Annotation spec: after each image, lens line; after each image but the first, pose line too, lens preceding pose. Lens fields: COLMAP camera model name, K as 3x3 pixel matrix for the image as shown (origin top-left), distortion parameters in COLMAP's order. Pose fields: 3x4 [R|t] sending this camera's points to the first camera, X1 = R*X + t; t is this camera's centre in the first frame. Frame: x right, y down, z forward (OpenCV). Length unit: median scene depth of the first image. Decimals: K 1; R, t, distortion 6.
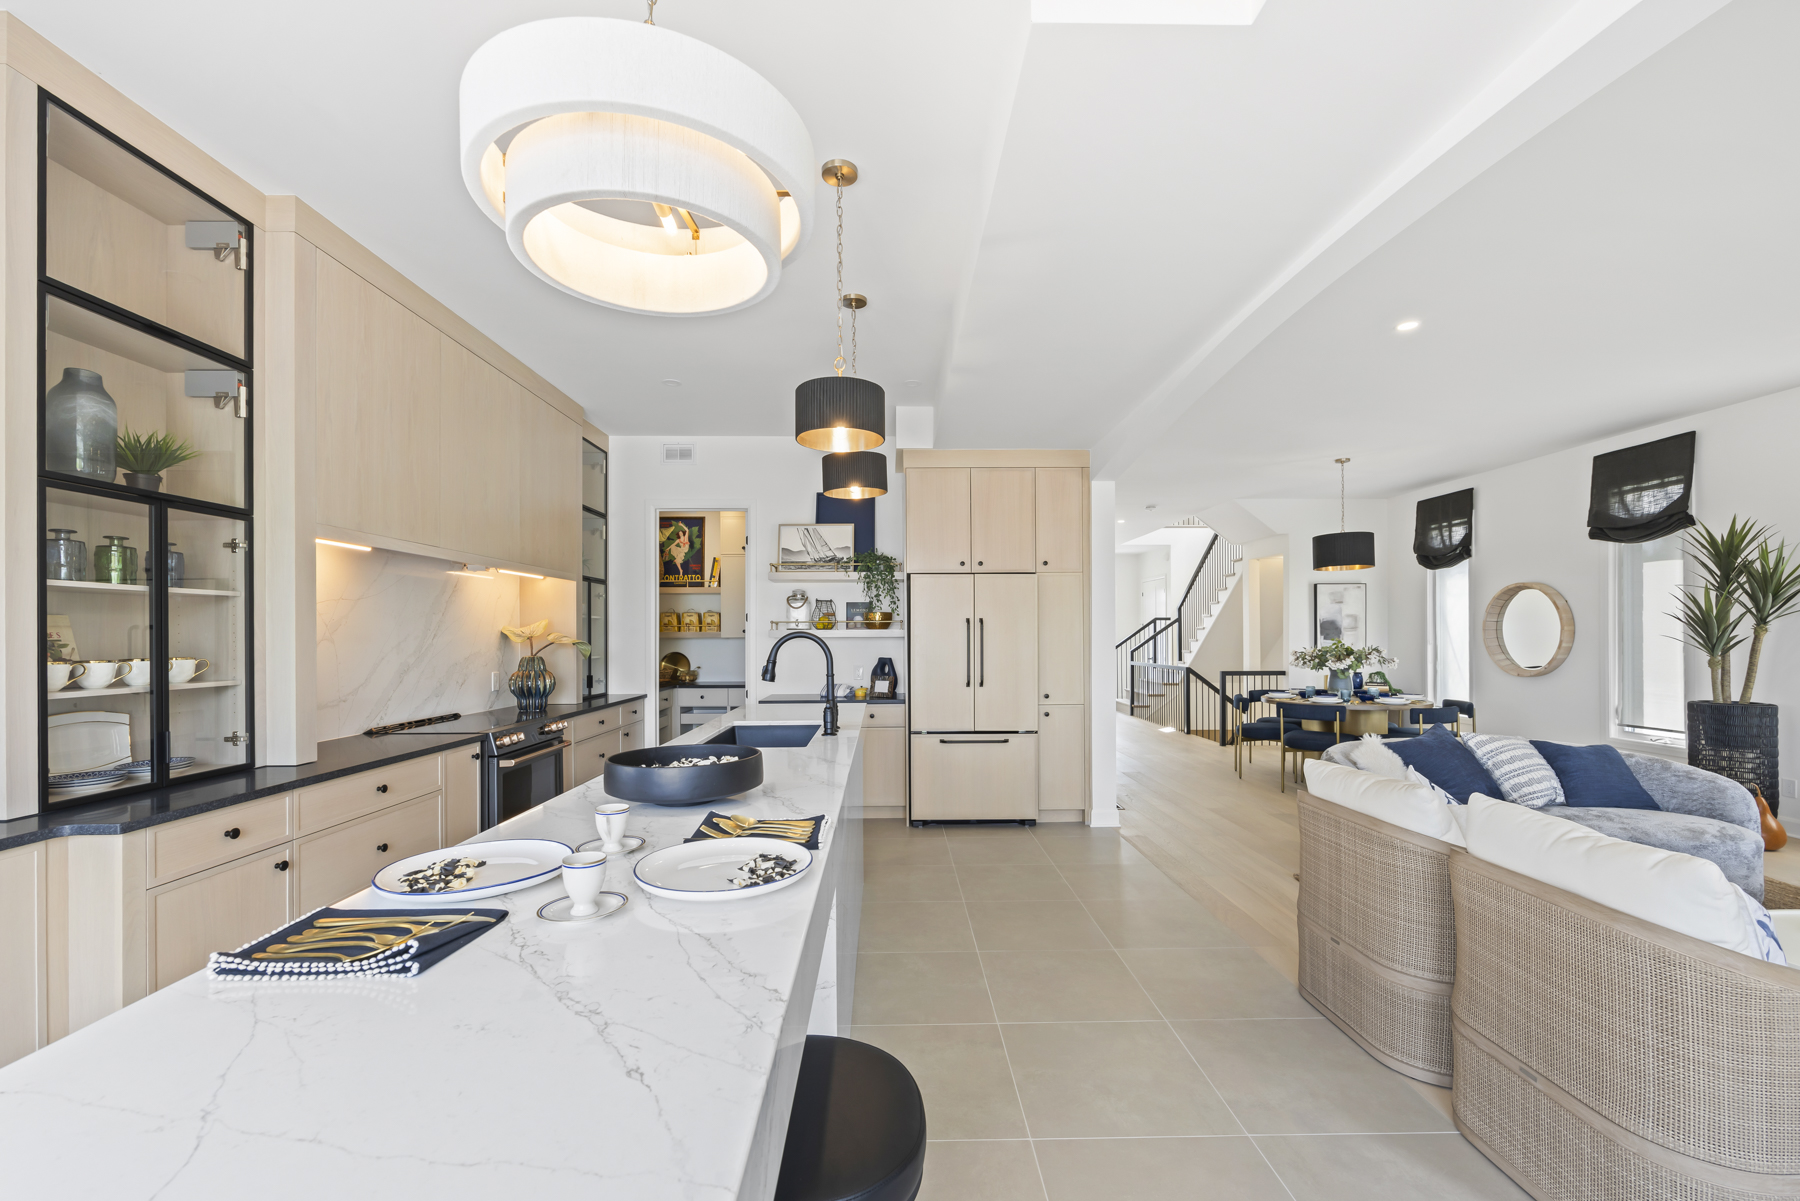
lens RADIAL K [[724.5, 0, 896.7], [0, 724.5, 631.9], [0, 0, 1]] dist [-0.004372, 0.000537]
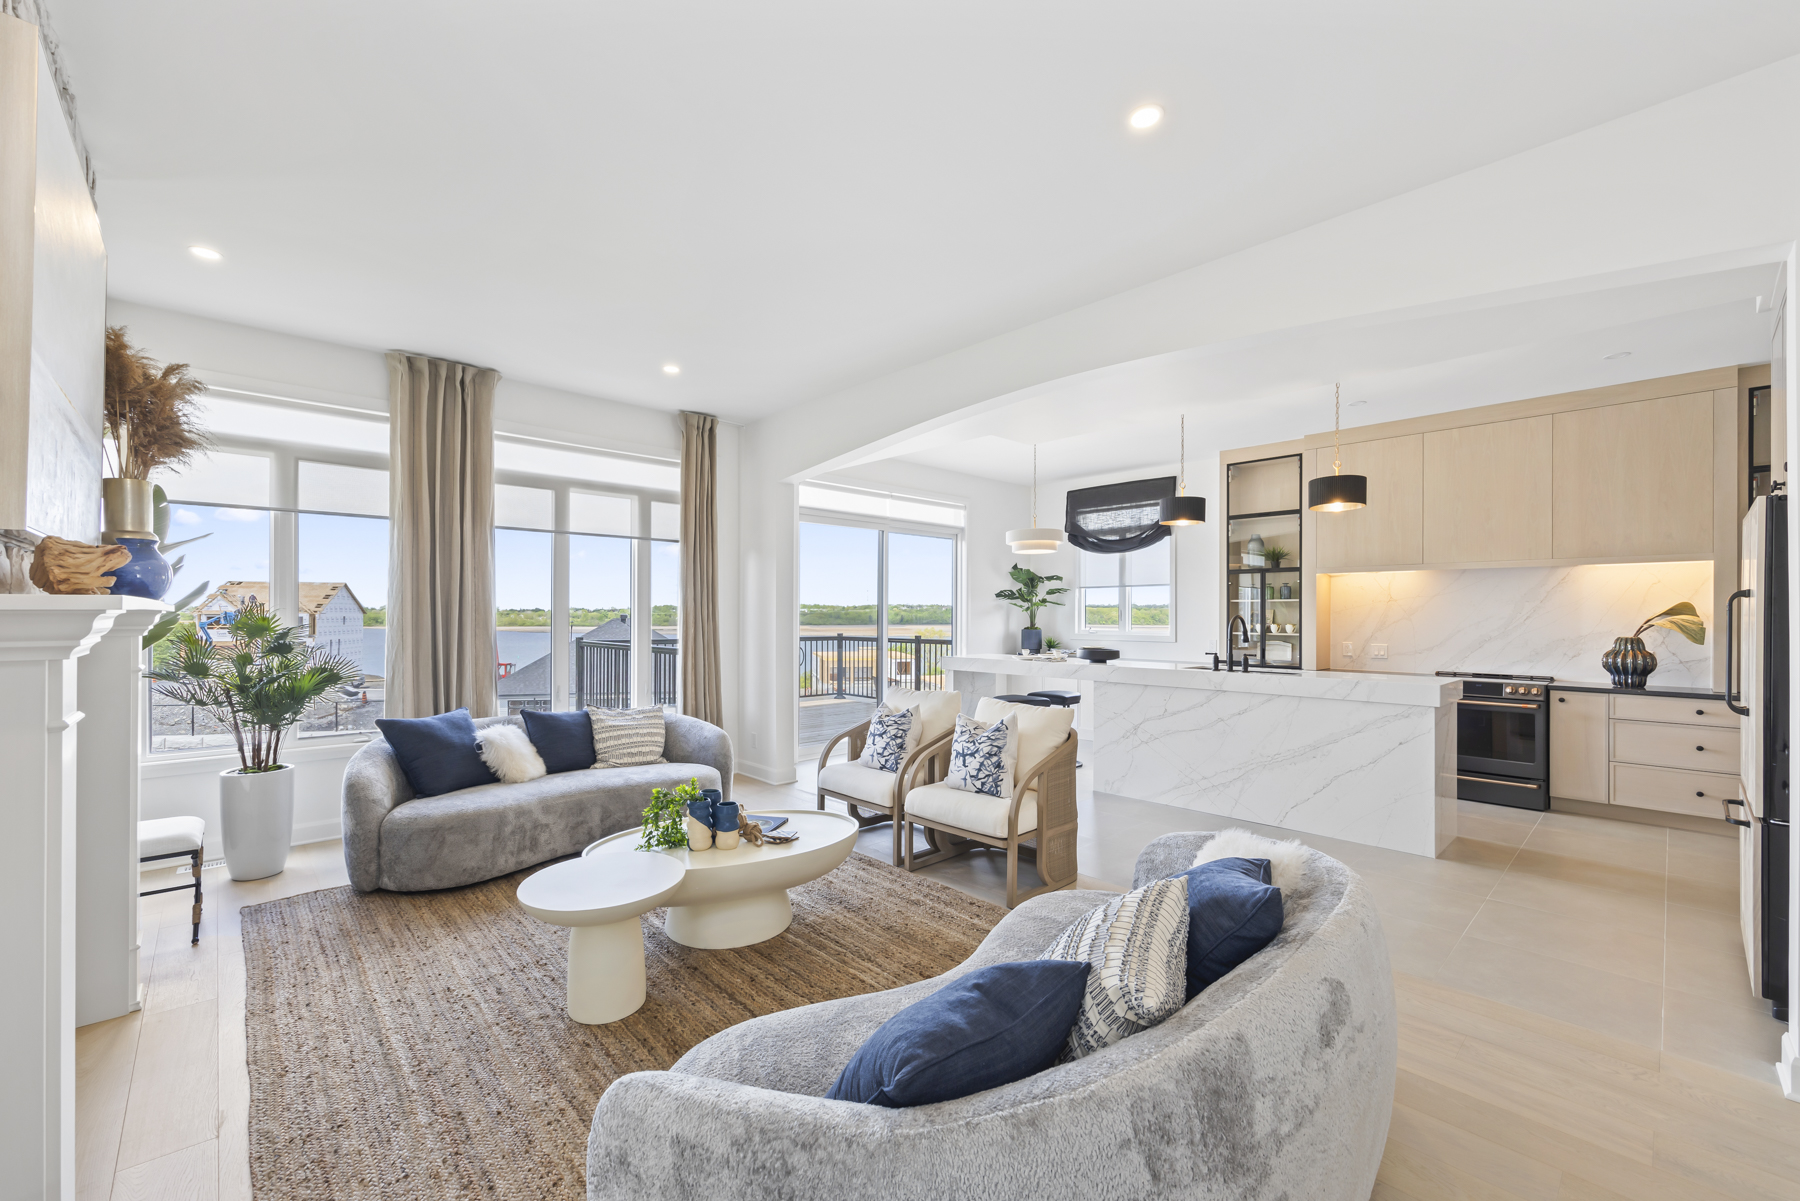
lens RADIAL K [[724.5, 0, 889.8], [0, 724.5, 607.0], [0, 0, 1]] dist [-0.004372, 0.000537]
pose [[-0.733865, 0.000683, -0.679295, 0.936058], [0.005857, 0.999969, -0.005322, -0.011241], [0.679270, -0.007884, -0.733846, 0.928595]]
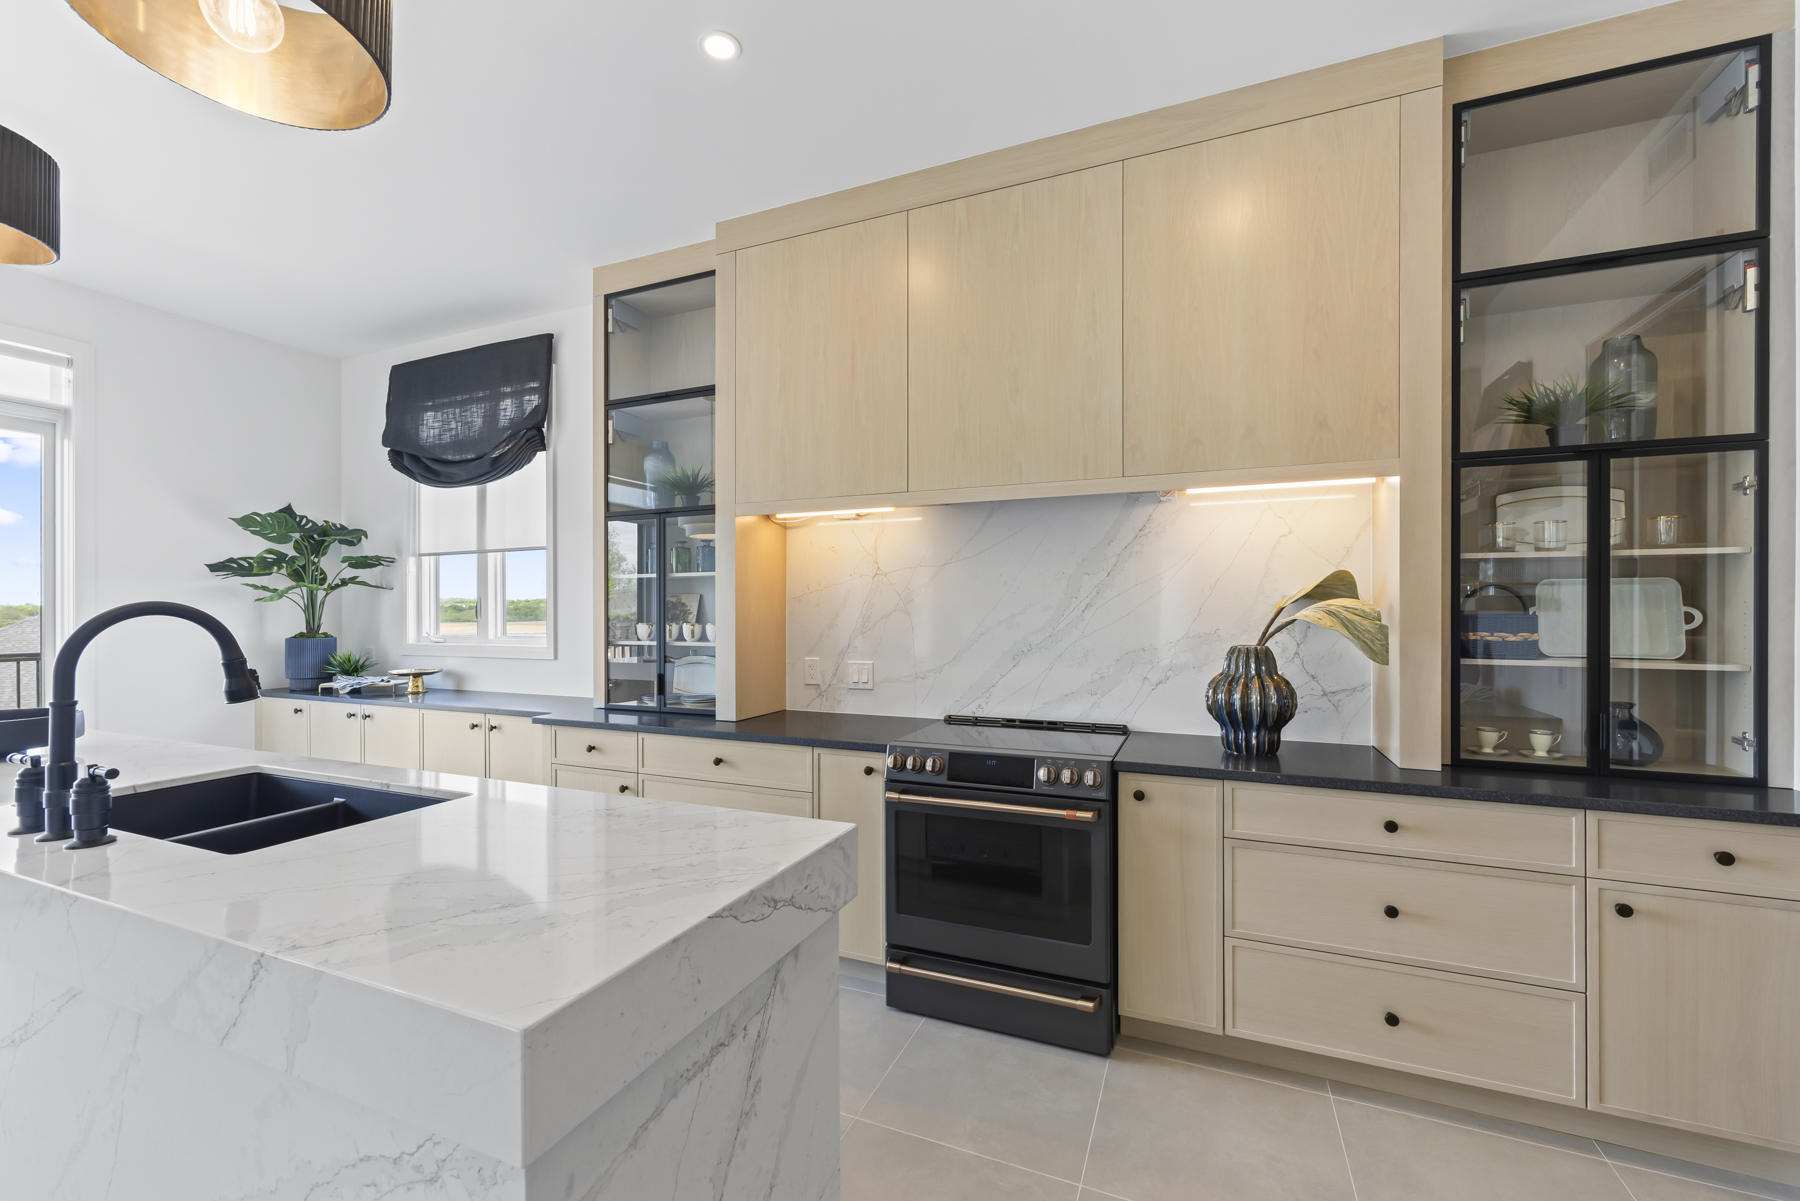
lens RADIAL K [[724.5, 0, 900.7], [0, 724.5, 600.3], [0, 0, 1]] dist [-0.004372, 0.000537]
pose [[-0.394016, 0.009763, -0.919052, 0.053745], [0.013323, 0.999899, 0.004911, -0.004219], [0.919007, -0.010309, -0.394107, 0.868522]]
